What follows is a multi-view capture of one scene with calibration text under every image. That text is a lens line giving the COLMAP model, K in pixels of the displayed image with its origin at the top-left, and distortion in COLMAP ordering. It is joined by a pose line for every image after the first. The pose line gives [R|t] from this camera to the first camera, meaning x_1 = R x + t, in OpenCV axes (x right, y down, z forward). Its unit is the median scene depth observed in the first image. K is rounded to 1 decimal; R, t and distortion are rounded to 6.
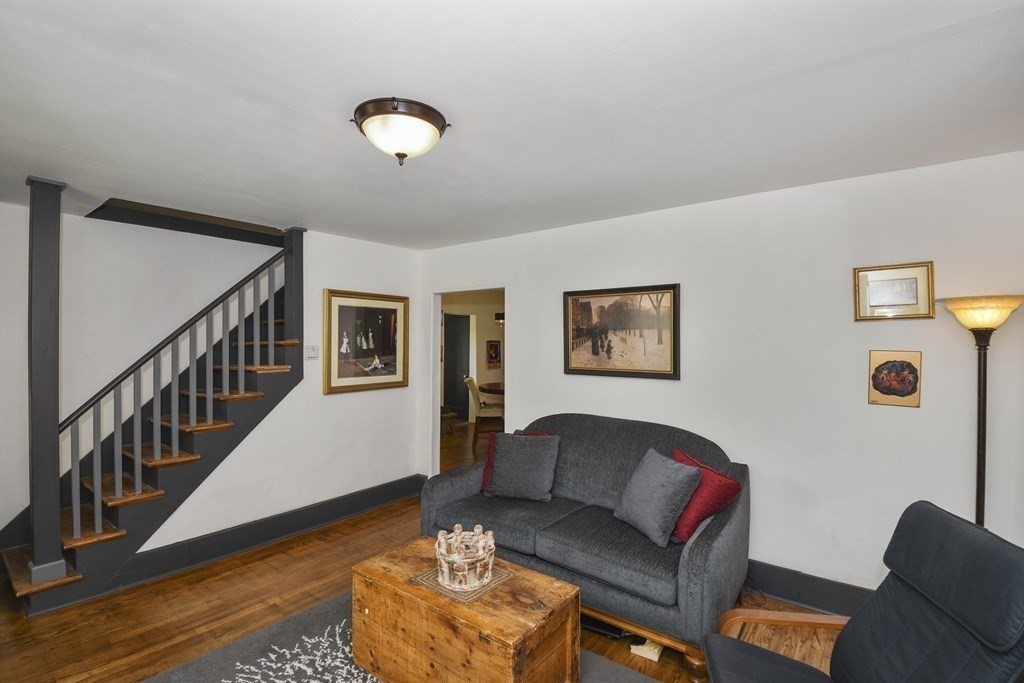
lens RADIAL K [[485.9, 0, 506.6], [0, 485.9, 341.9], [0, 0, 1]] dist [0.000257, -0.000893]
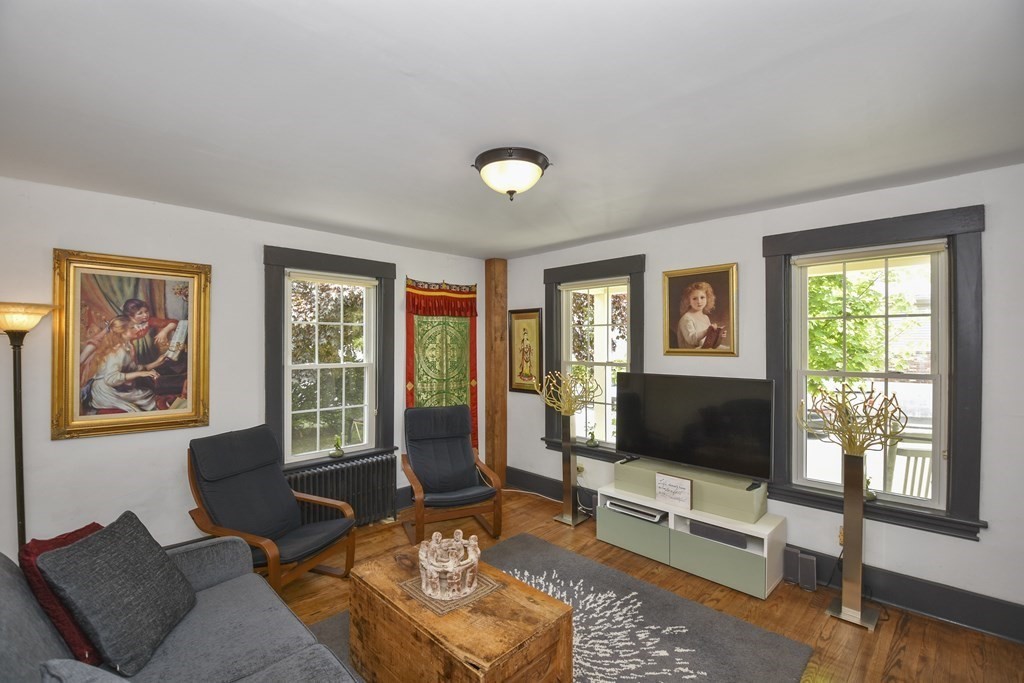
lens RADIAL K [[451.2, 0, 509.8], [0, 451.2, 340.6], [0, 0, 1]] dist [0.012552, -0.021273]
pose [[-0.992214, -0.004586, 0.124463, -0.201921], [-0.006042, 0.999918, -0.011325, 0.000830], [-0.124400, -0.011988, -0.992160, 1.206851]]
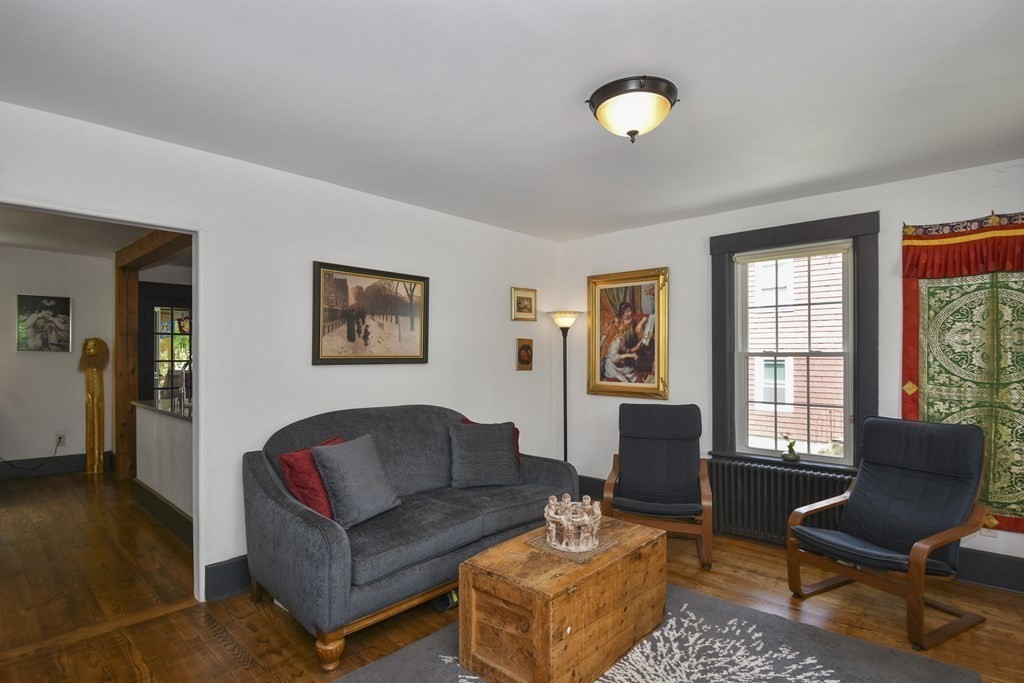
lens RADIAL K [[518.7, 0, 514.4], [0, 518.7, 358.1], [0, 0, 1]] dist [-0.000229, -0.000711]
pose [[0.075383, -0.011295, 0.997091, -0.764451], [-0.001777, 0.999933, 0.011461, 0.048563], [-0.997153, -0.002636, 0.075358, 0.663639]]
